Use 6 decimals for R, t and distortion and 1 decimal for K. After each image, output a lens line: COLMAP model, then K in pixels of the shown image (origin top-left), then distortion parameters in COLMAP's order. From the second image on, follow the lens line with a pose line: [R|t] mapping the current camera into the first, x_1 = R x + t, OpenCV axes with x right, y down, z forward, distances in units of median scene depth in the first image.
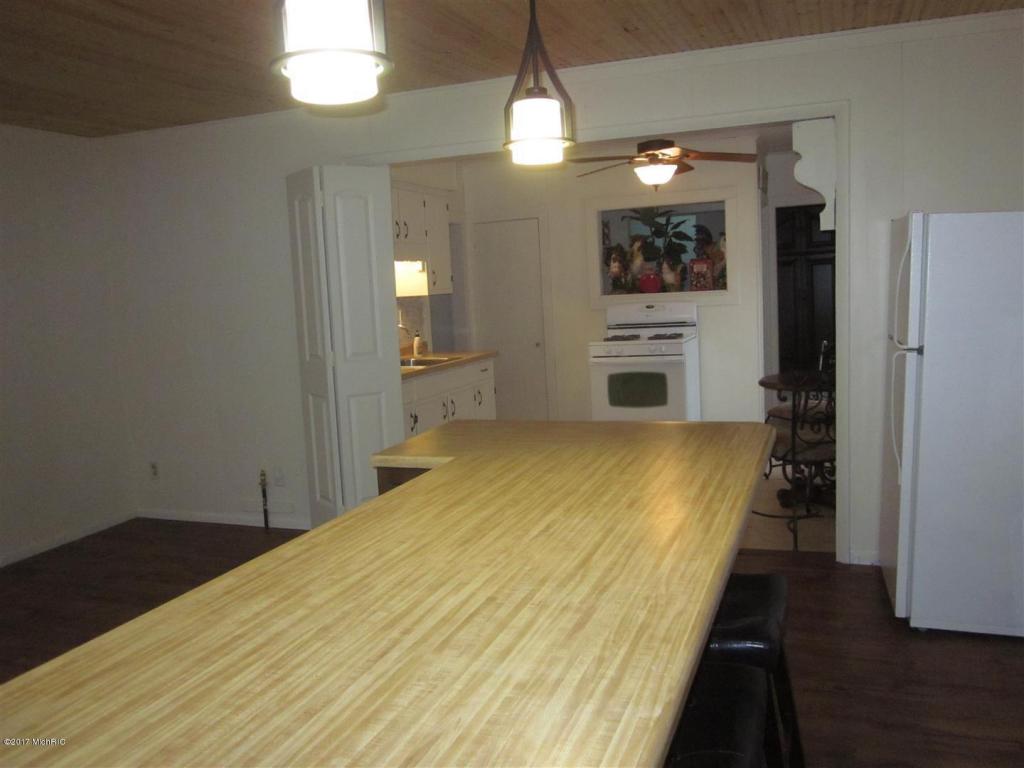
lens RADIAL K [[854.7, 0, 506.8], [0, 854.7, 388.2], [0, 0, 1]] dist [-0.038781, 0.009565]
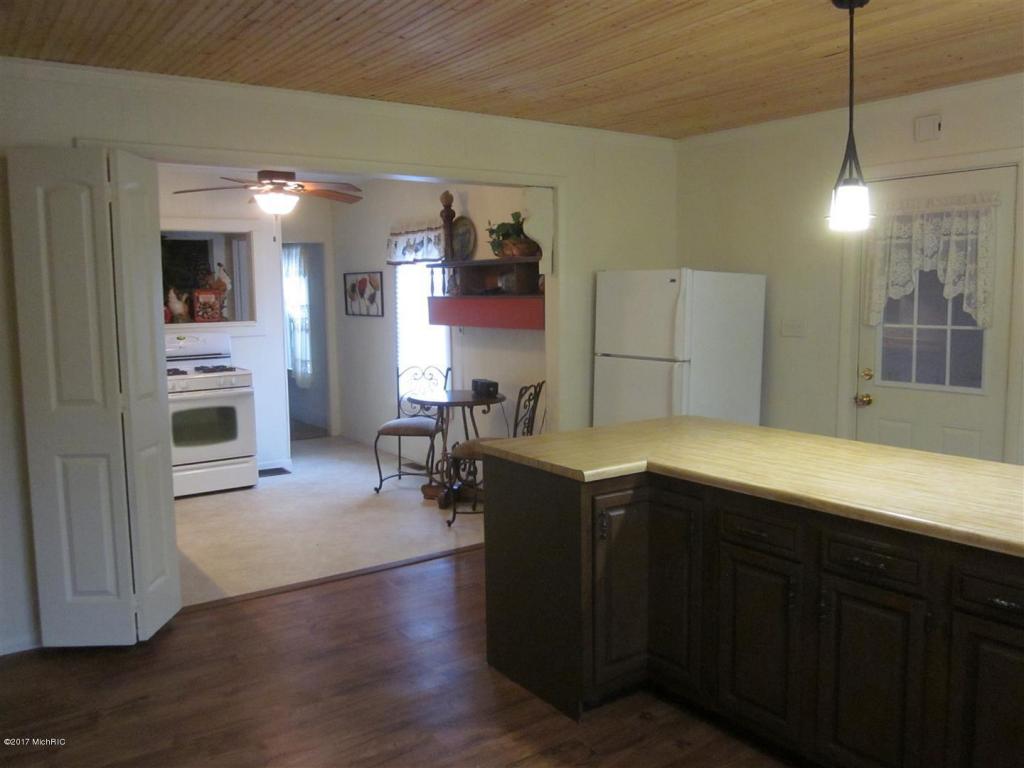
lens RADIAL K [[854.7, 0, 506.8], [0, 854.7, 388.2], [0, 0, 1]] dist [-0.038781, 0.009565]
pose [[0.539461, -0.053585, 0.840304, -0.445469], [0.089211, 0.995993, 0.006241, -0.015620], [-0.837271, 0.071598, 0.542080, 0.212892]]
